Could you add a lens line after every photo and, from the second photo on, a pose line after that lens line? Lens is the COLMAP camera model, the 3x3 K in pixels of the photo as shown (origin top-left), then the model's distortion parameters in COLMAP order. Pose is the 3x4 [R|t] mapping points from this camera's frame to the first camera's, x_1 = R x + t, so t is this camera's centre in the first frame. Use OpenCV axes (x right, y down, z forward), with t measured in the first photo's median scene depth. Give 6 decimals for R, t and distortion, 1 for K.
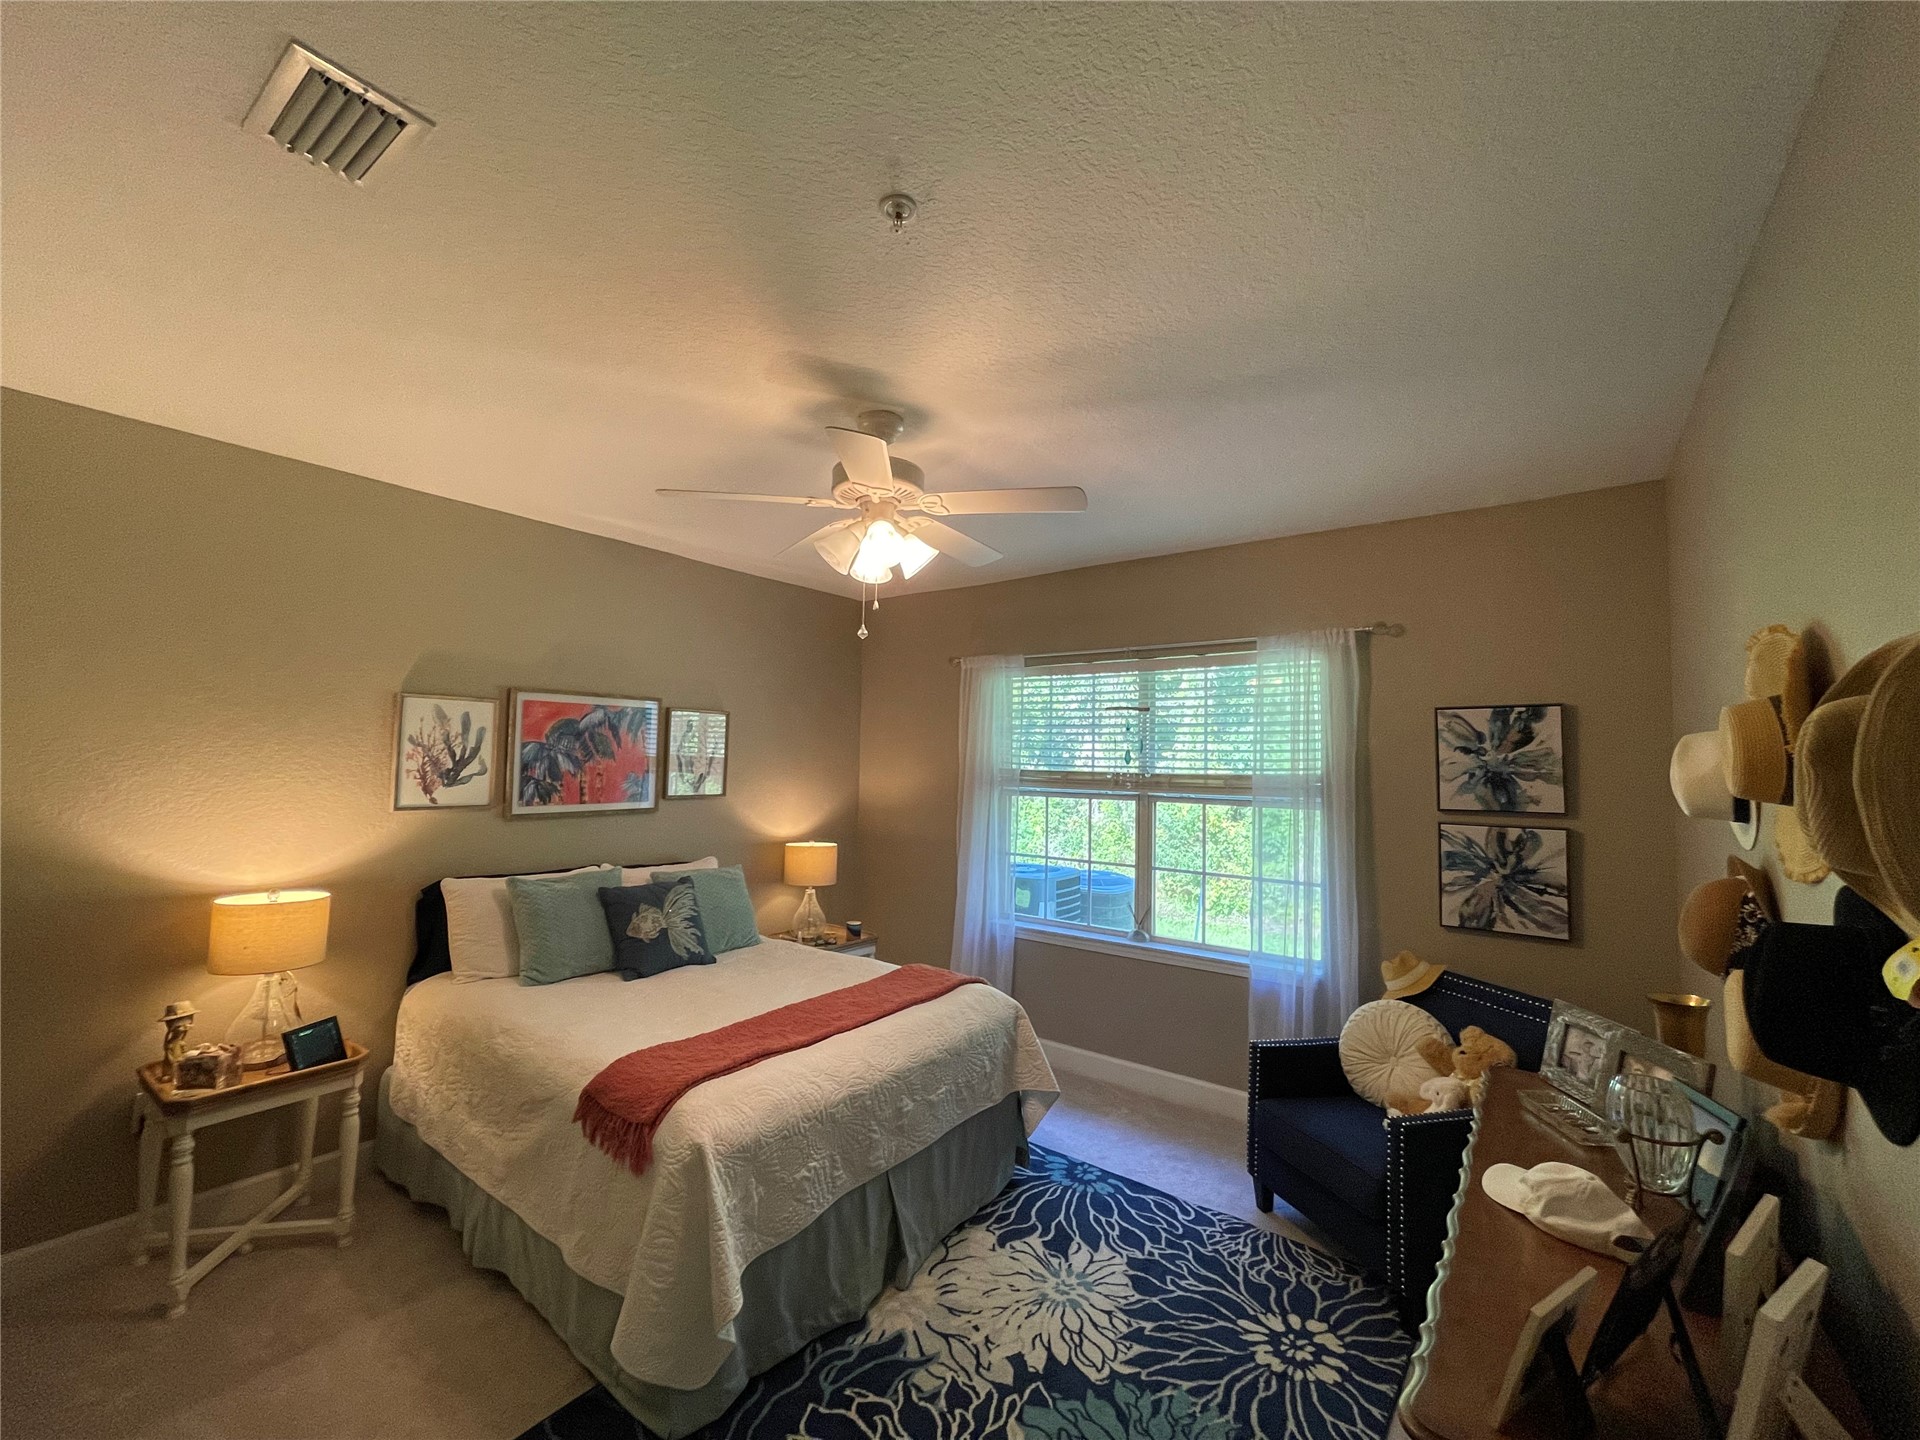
lens RADIAL K [[779.7, 0, 959.7], [0, 779.7, 722.7], [0, 0, 1]] dist [-0.004473, 0.000436]
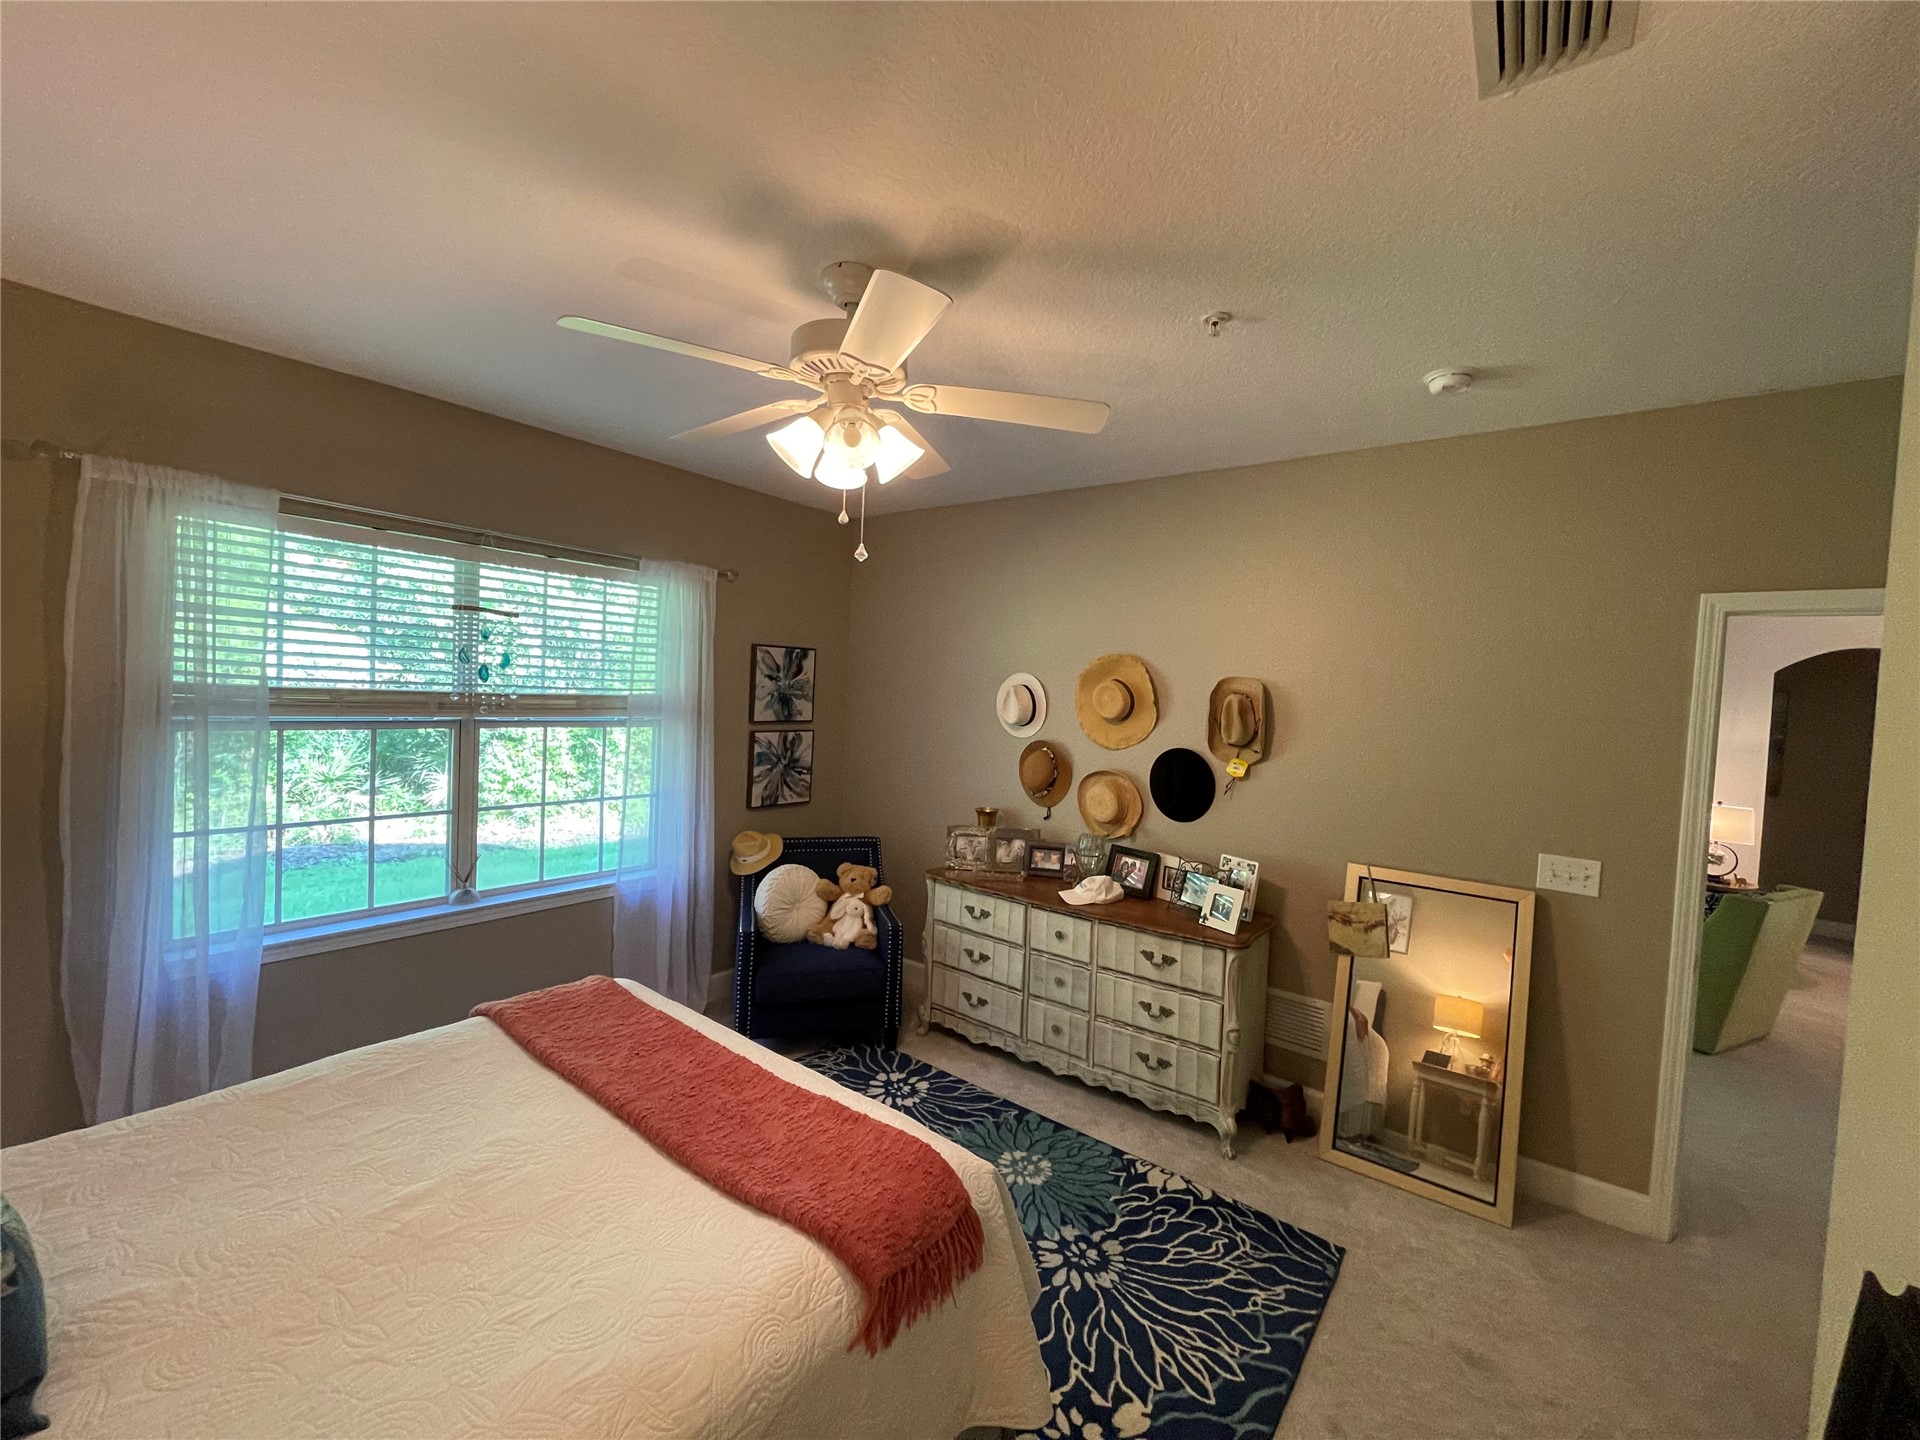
lens RADIAL K [[779.7, 0, 961.4], [0, 779.7, 719.1], [0, 0, 1]] dist [-0.004473, 0.000436]
pose [[-0.003623, -0.049053, 0.998790, -0.720572], [-0.090369, 0.994725, 0.048525, 0.011552], [-0.995902, -0.090084, -0.008037, 0.675238]]
